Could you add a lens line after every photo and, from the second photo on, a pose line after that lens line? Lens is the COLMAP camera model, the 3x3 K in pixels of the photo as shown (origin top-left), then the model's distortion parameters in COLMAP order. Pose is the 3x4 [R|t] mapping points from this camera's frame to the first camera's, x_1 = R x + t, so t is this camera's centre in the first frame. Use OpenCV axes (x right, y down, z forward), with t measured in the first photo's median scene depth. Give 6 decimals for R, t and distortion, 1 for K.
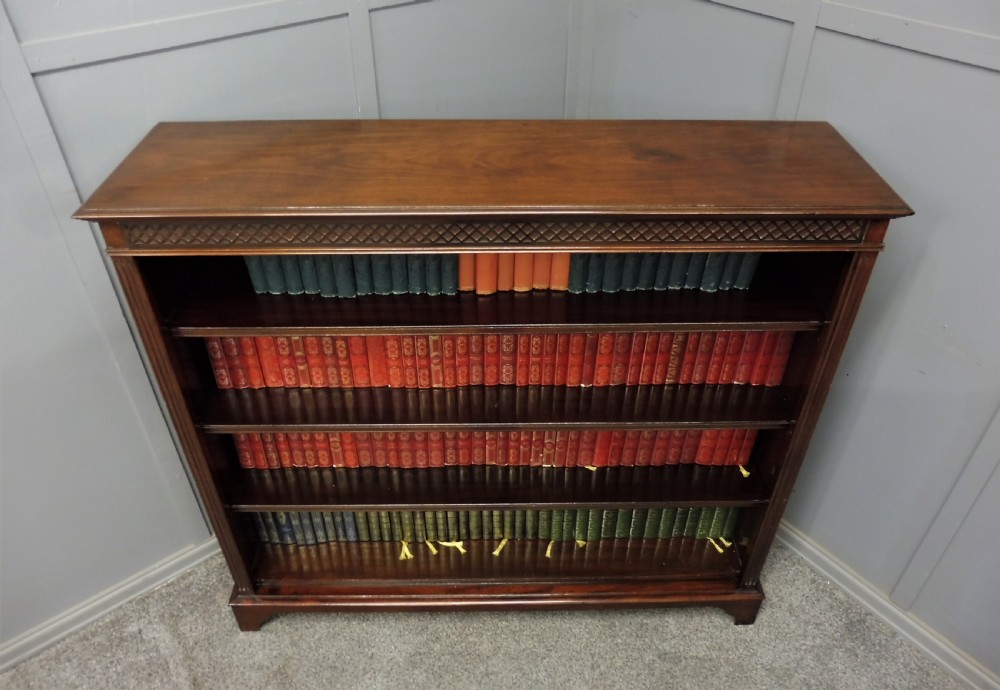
lens RADIAL K [[737.5, 0, 504.0], [0, 737.5, 315.6], [0, 0, 1]] dist [-0.040637, 0.003213]
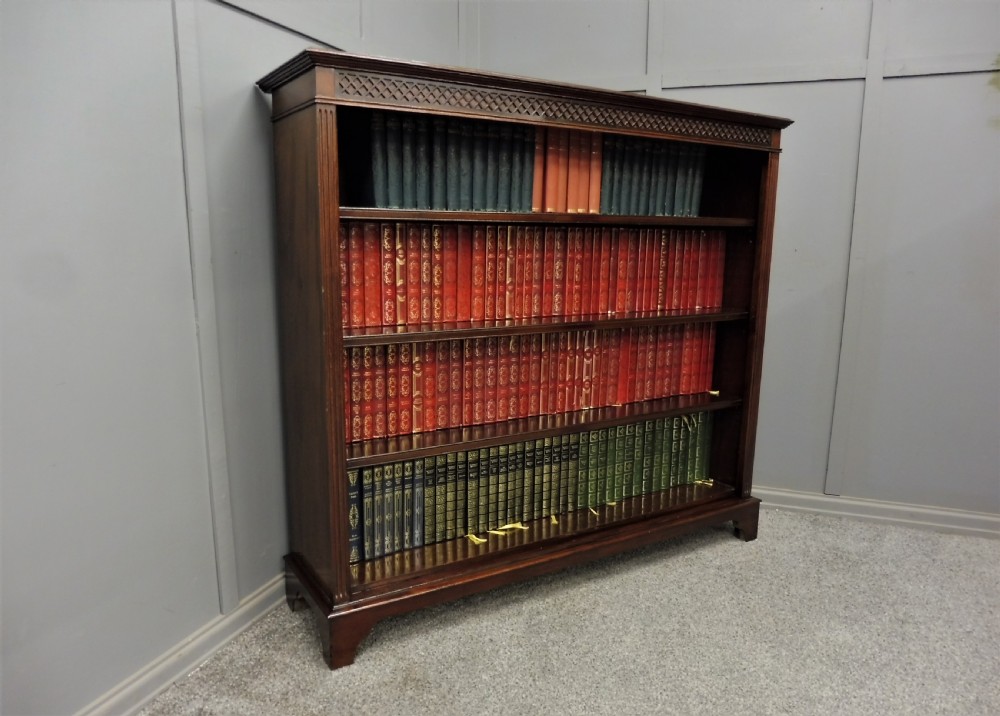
lens RADIAL K [[721.6, 0, 498.5], [0, 721.6, 373.1], [0, 0, 1]] dist [-0.042998, -0.002172]
pose [[0.862324, -0.090442, 0.498214, -0.658659], [0.295806, 0.888546, -0.350691, 0.551529], [-0.410969, 0.449784, 0.792968, 0.167665]]
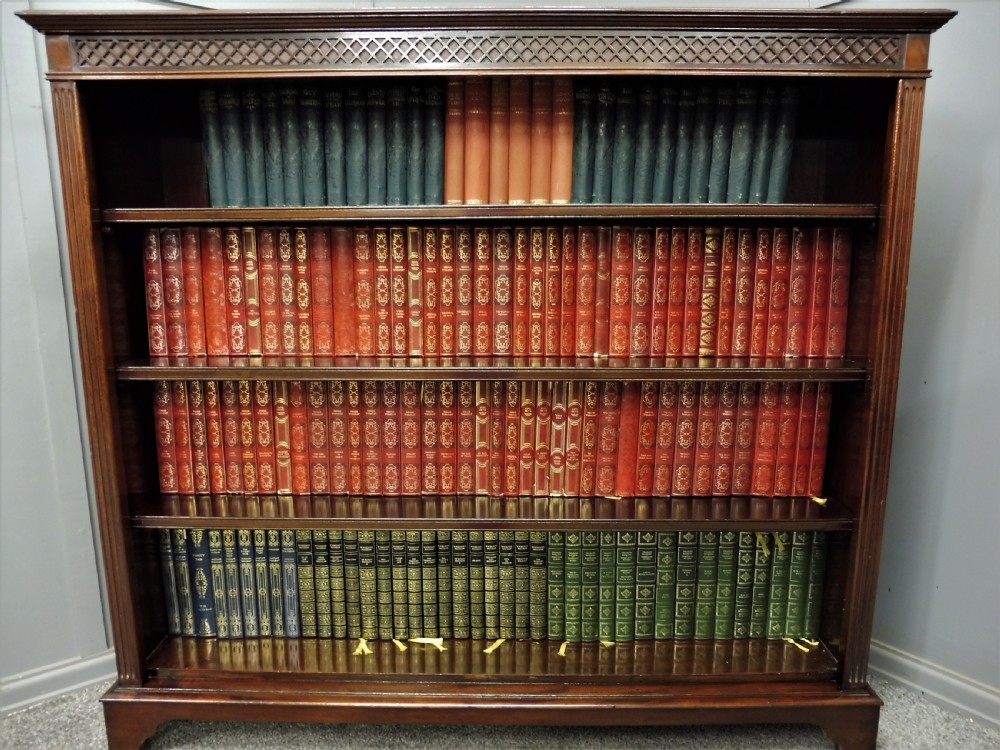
lens RADIAL K [[724.4, 0, 500.0], [0, 724.4, 375.0], [0, 0, 1]] dist [-0.043153, 0.005278]
pose [[0.999495, -0.001550, -0.031731, 0.026771], [-0.012913, 0.892756, -0.450356, 0.470478], [0.029026, 0.450538, 0.892285, 0.301396]]
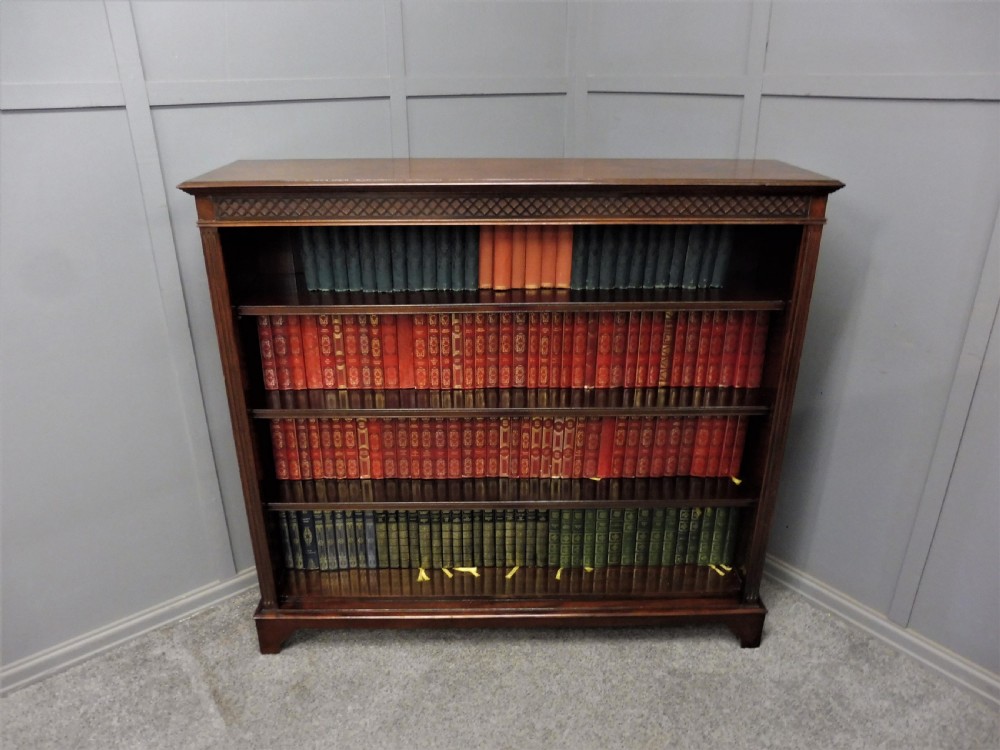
lens RADIAL K [[730.3, 0, 500.0], [0, 730.3, 375.0], [0, 0, 1]] dist [-0.027174, -0.031114]
pose [[0.999980, -0.004592, -0.004416, -0.020454], [0.003410, 0.971315, -0.237773, 0.343334], [0.005381, 0.237753, 0.971311, -0.099190]]
